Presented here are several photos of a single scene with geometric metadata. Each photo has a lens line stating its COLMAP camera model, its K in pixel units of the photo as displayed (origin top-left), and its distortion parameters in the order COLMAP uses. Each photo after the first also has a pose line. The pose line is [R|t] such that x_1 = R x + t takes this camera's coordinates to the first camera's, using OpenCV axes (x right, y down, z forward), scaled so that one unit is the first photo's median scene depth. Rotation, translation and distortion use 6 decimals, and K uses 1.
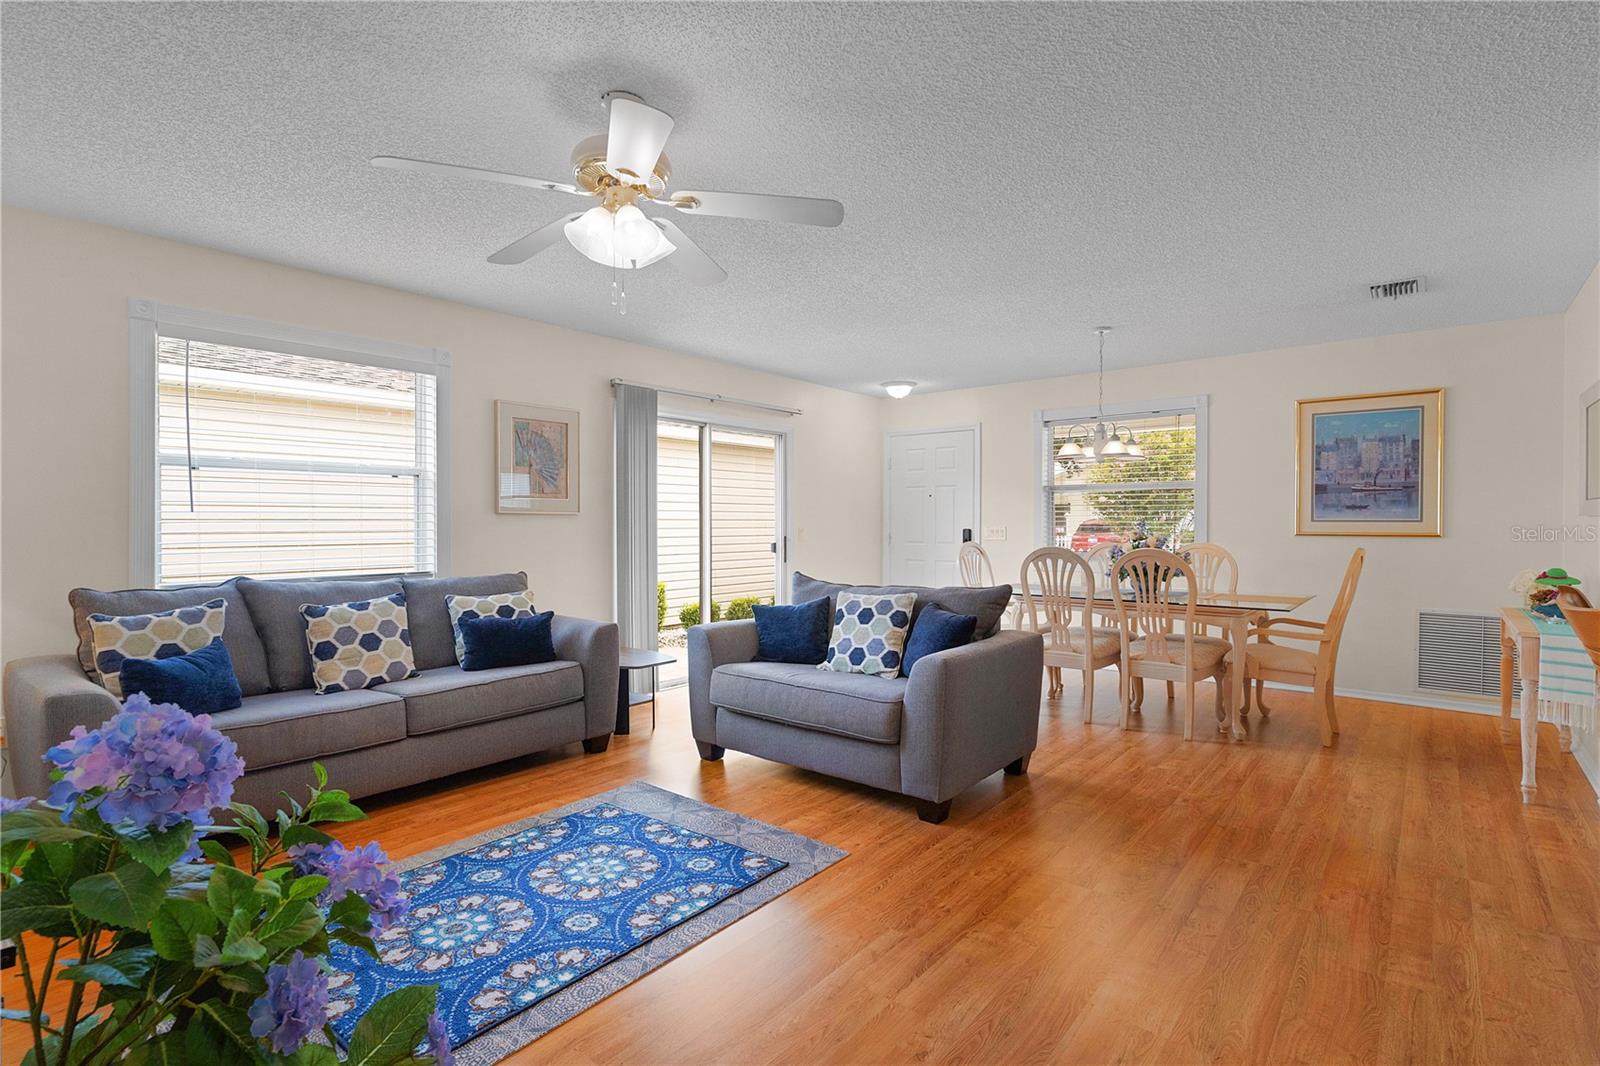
lens RADIAL K [[768.8, 0, 798.9], [0, 768.8, 530.4], [0, 0, 1]] dist [0.002173, -0.000566]
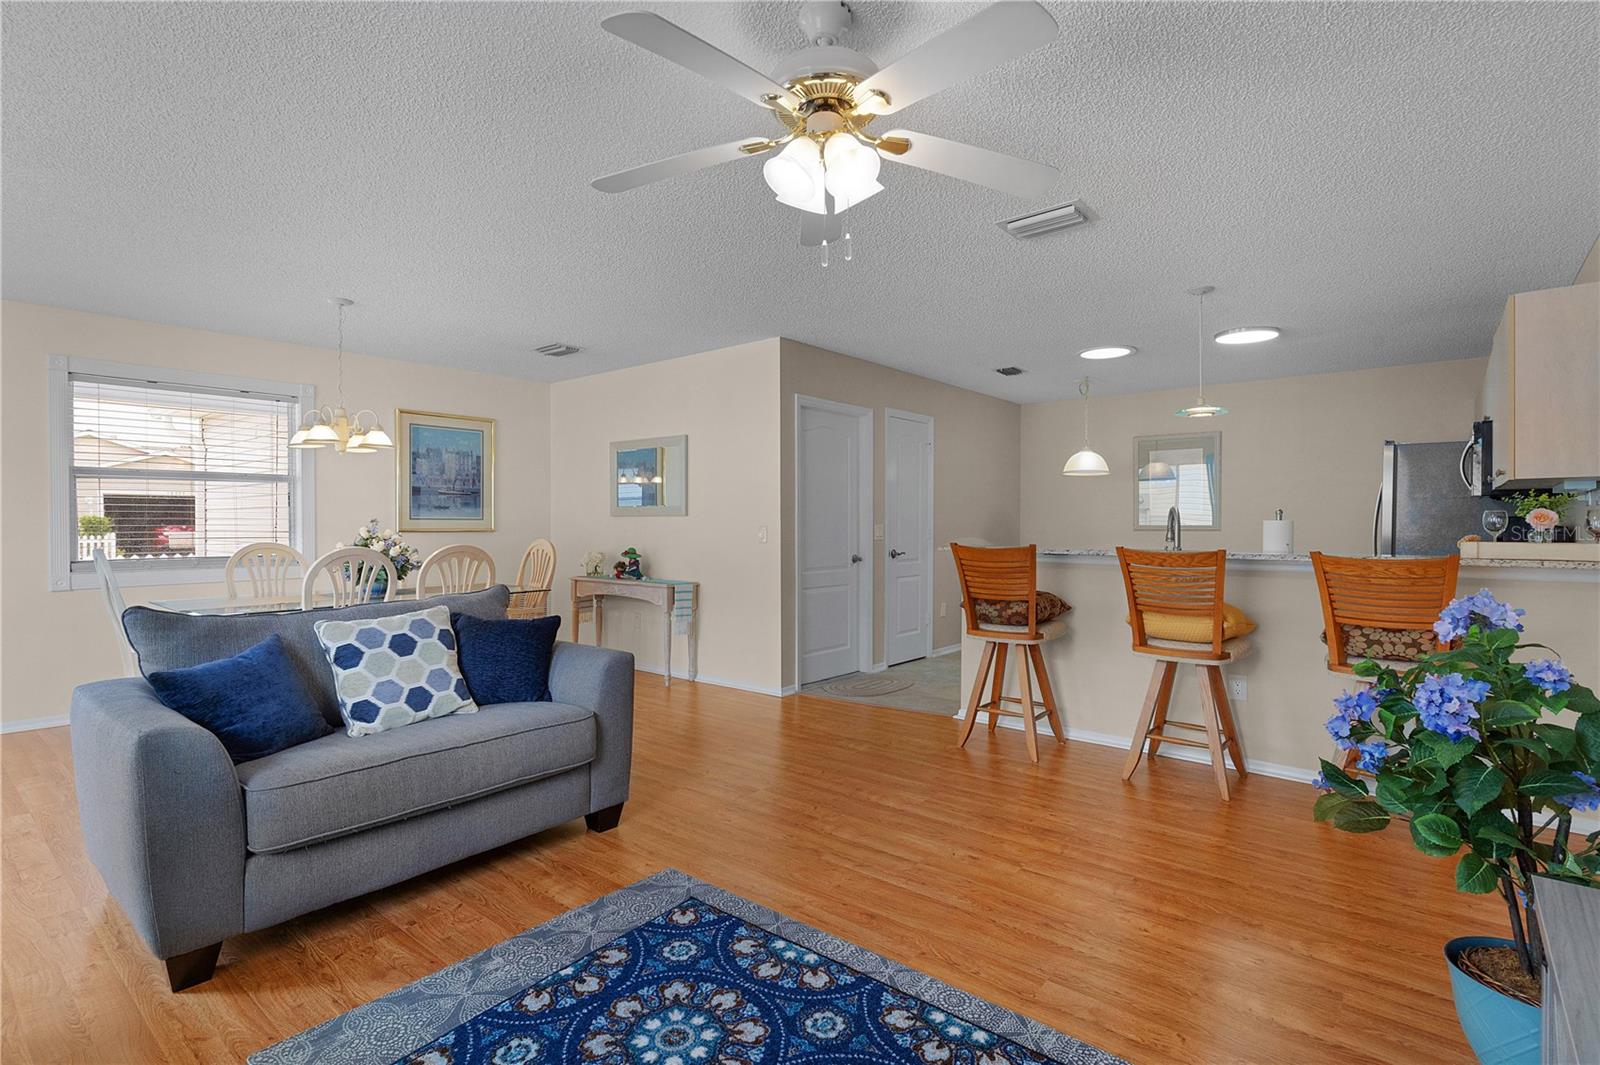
lens RADIAL K [[768.8, 0, 799.1], [0, 768.8, 528.8], [0, 0, 1]] dist [0.002173, -0.000566]
pose [[0.003975, -0.008133, 0.999959, -0.659186], [0.011424, 0.999902, 0.008087, -0.000882], [-0.999927, 0.011392, 0.004067, 0.632149]]
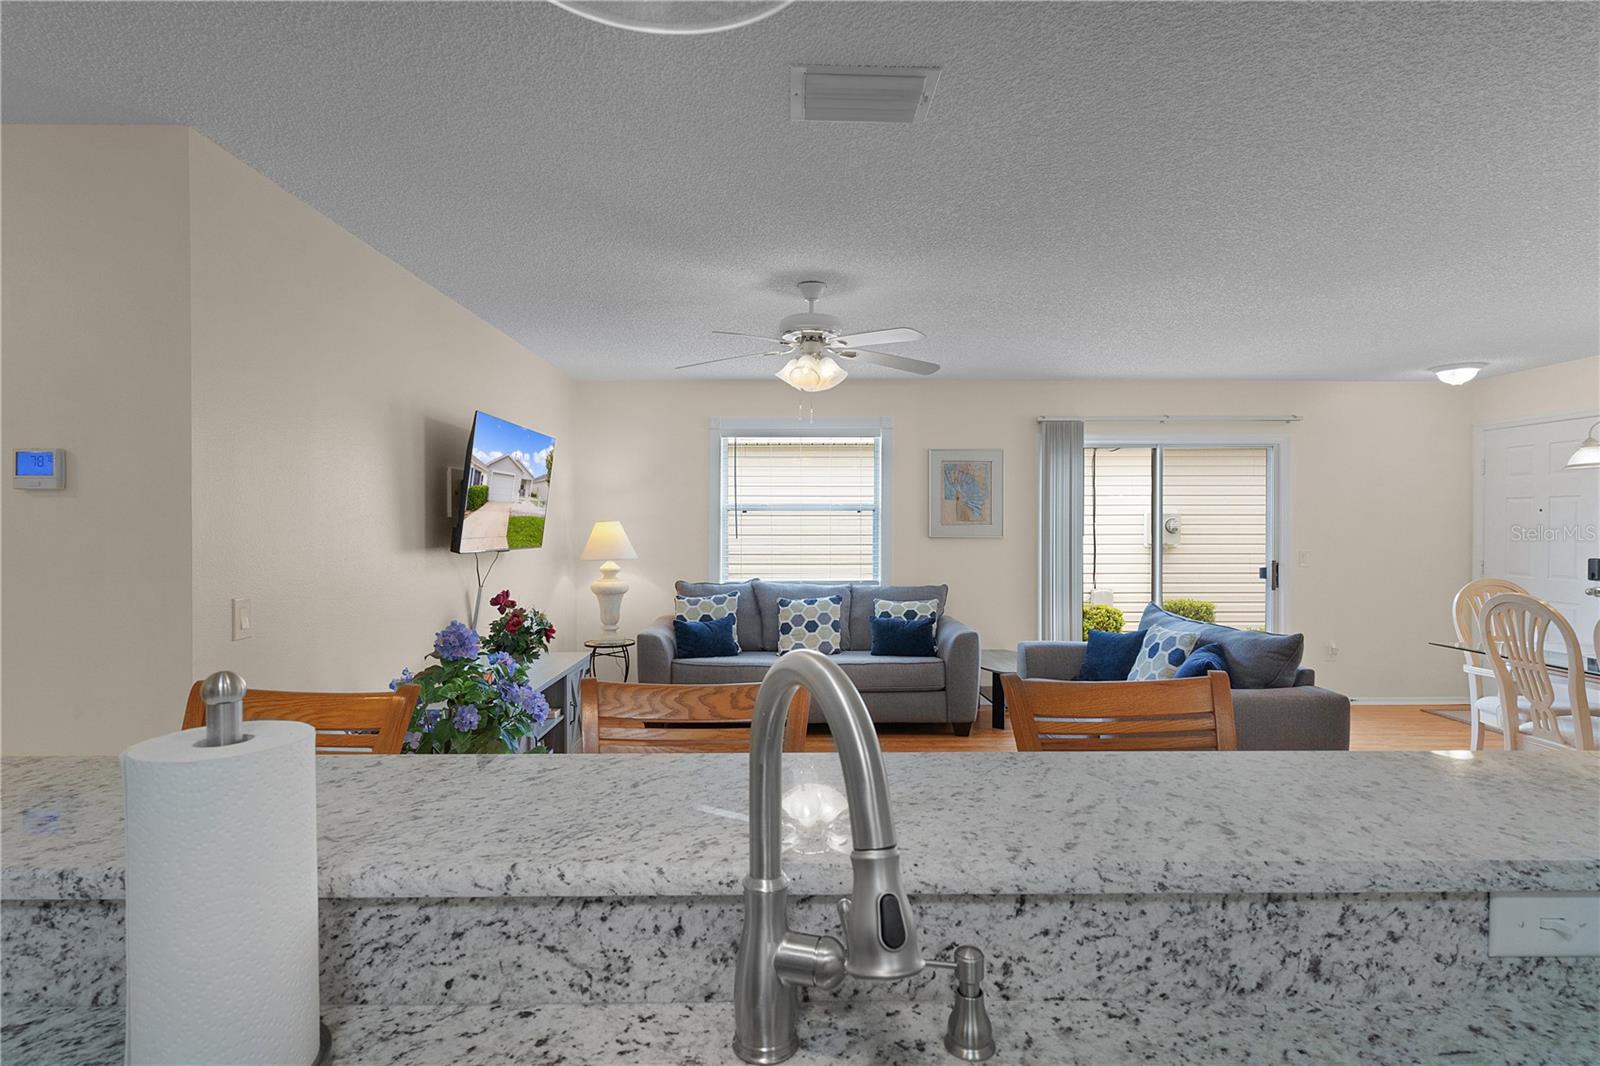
lens RADIAL K [[806.0, 0, 799.5], [0, 806.0, 532.2], [0, 0, 1]] dist [0.006475, -0.001558]
pose [[0.643995, 0.009793, -0.764967, 0.605546], [-0.008751, 0.999947, 0.005433, -0.045442], [0.764980, 0.003196, 0.644046, -0.031273]]
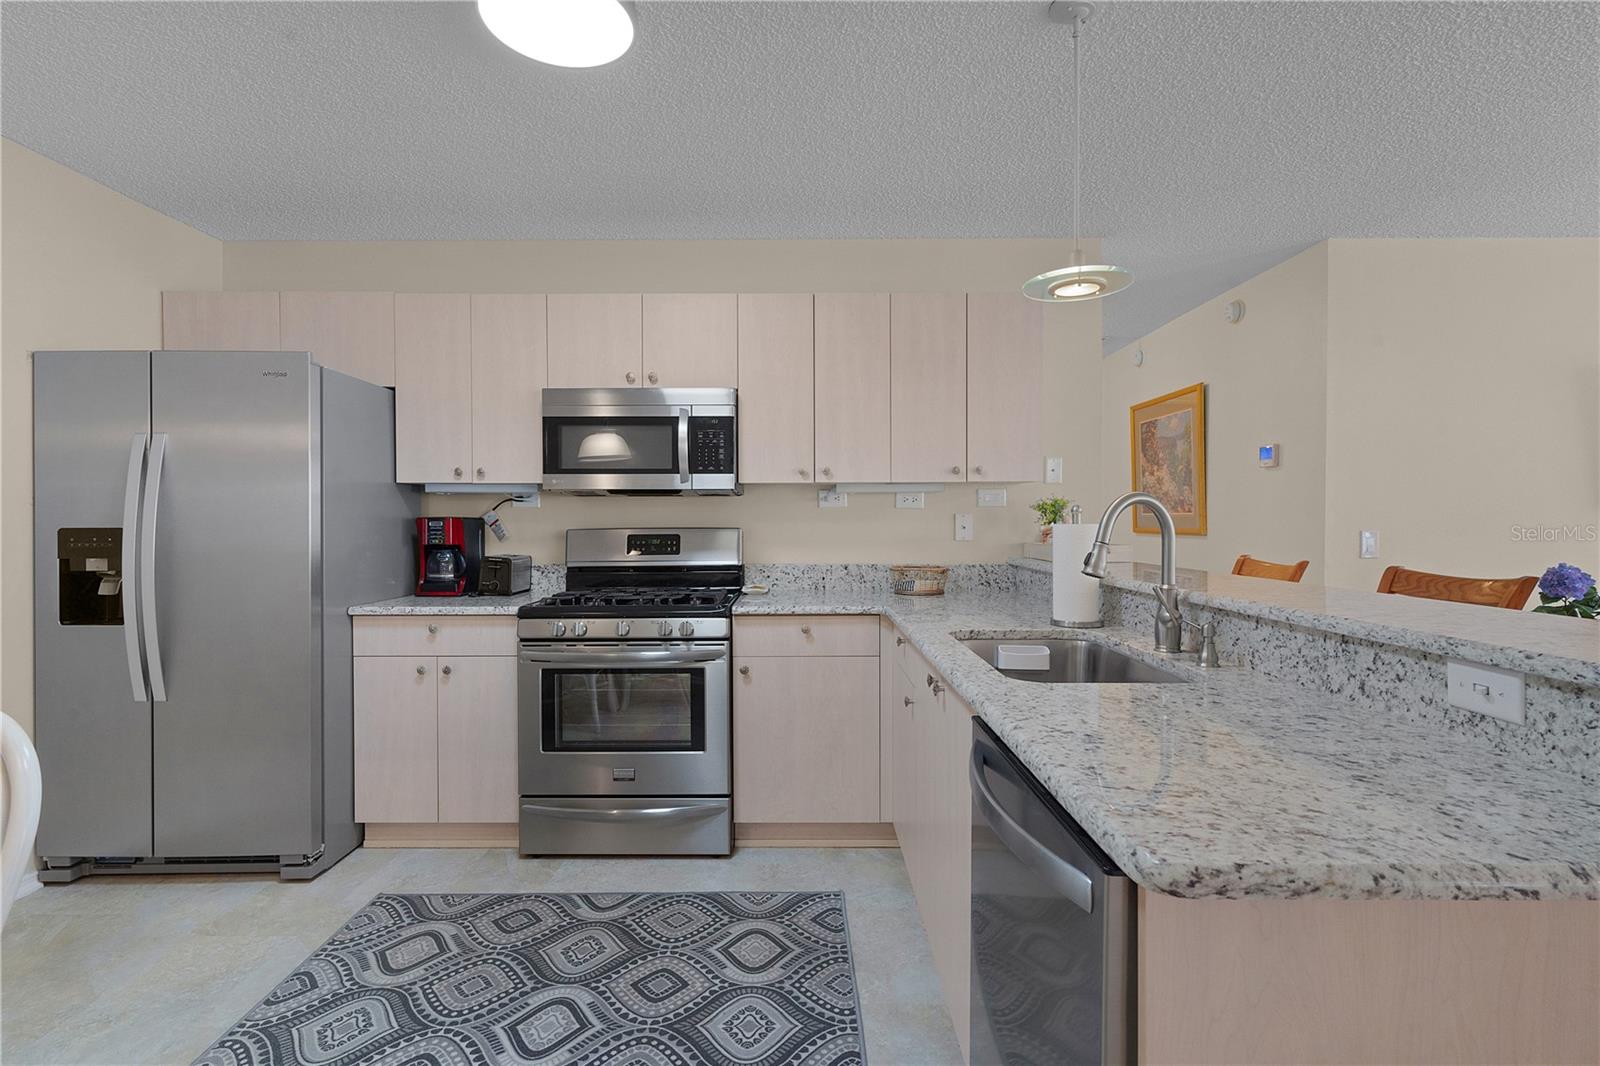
lens RADIAL K [[768.8, 0, 798.8], [0, 768.8, 528.4], [0, 0, 1]] dist [0.002173, -0.000566]
pose [[-0.770844, 0.010048, -0.636945, 0.942424], [-0.004830, 0.999755, 0.021617, -0.005043], [0.637006, 0.019740, -0.770606, 0.319533]]
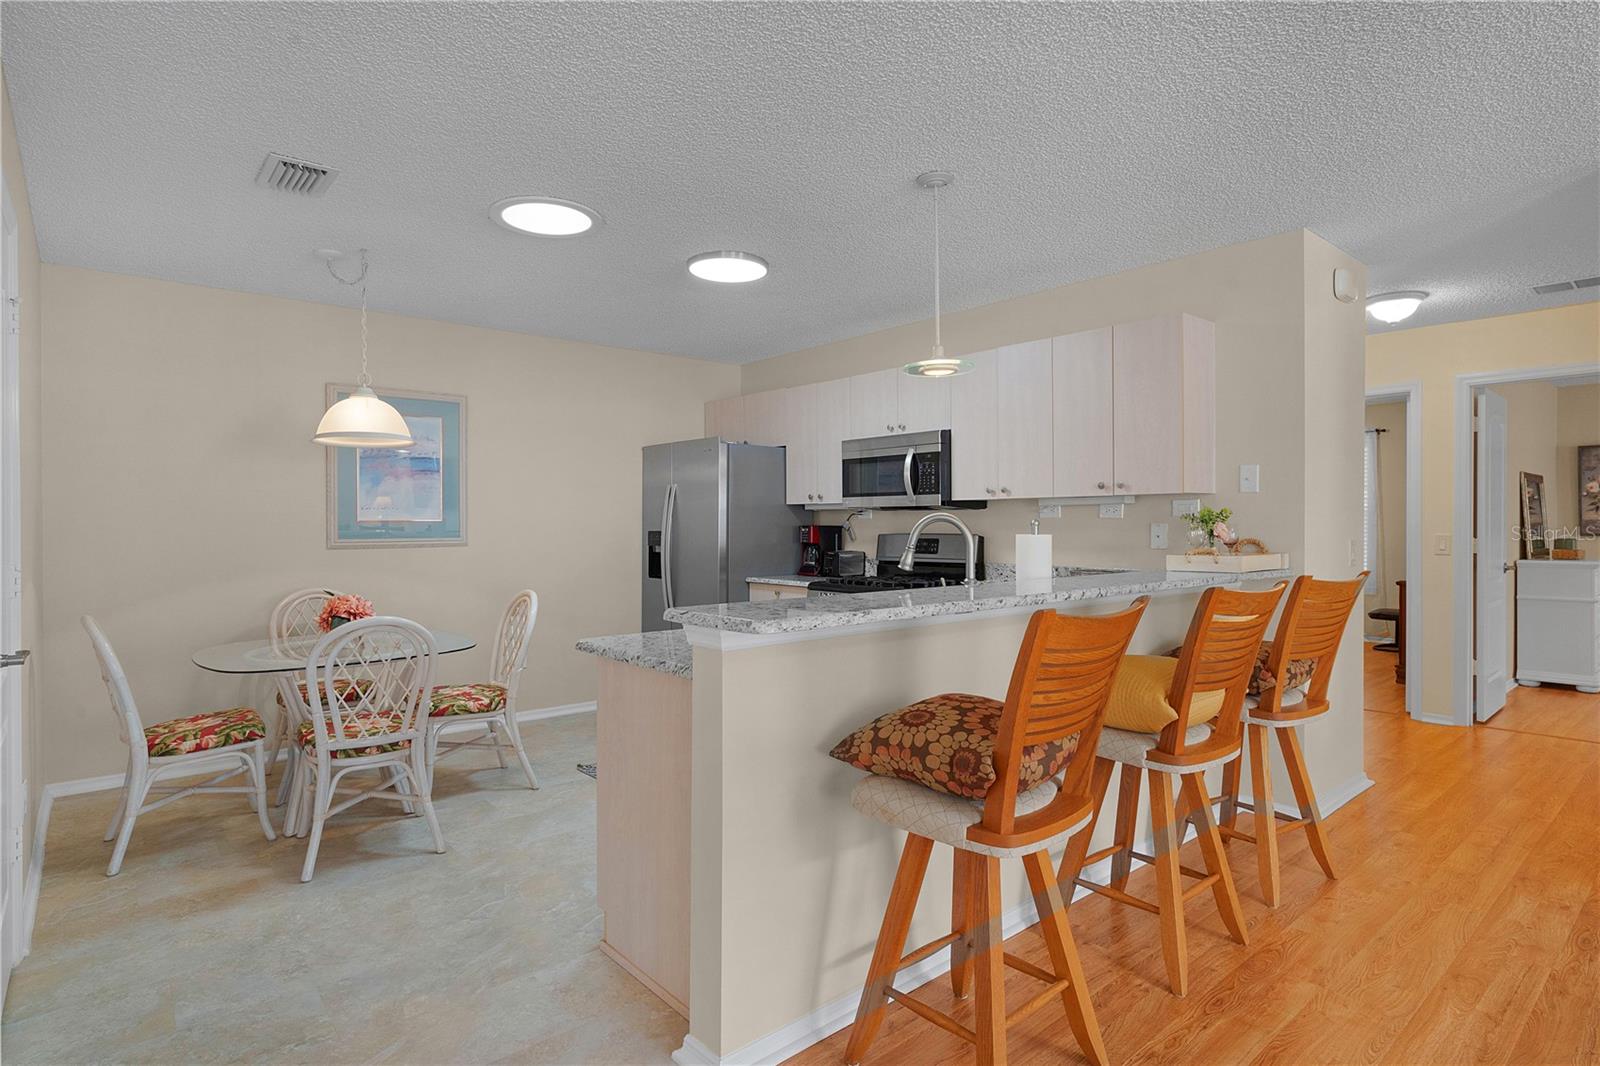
lens RADIAL K [[825.5, 0, 793.0], [0, 825.5, 528.2], [0, 0, 1]] dist [-0.002643, 0.001214]
pose [[-0.985301, 0.002493, 0.170807, 0.480363], [0.005856, 0.999799, 0.019189, -0.020201], [-0.170725, 0.019907, -0.985118, 0.842331]]
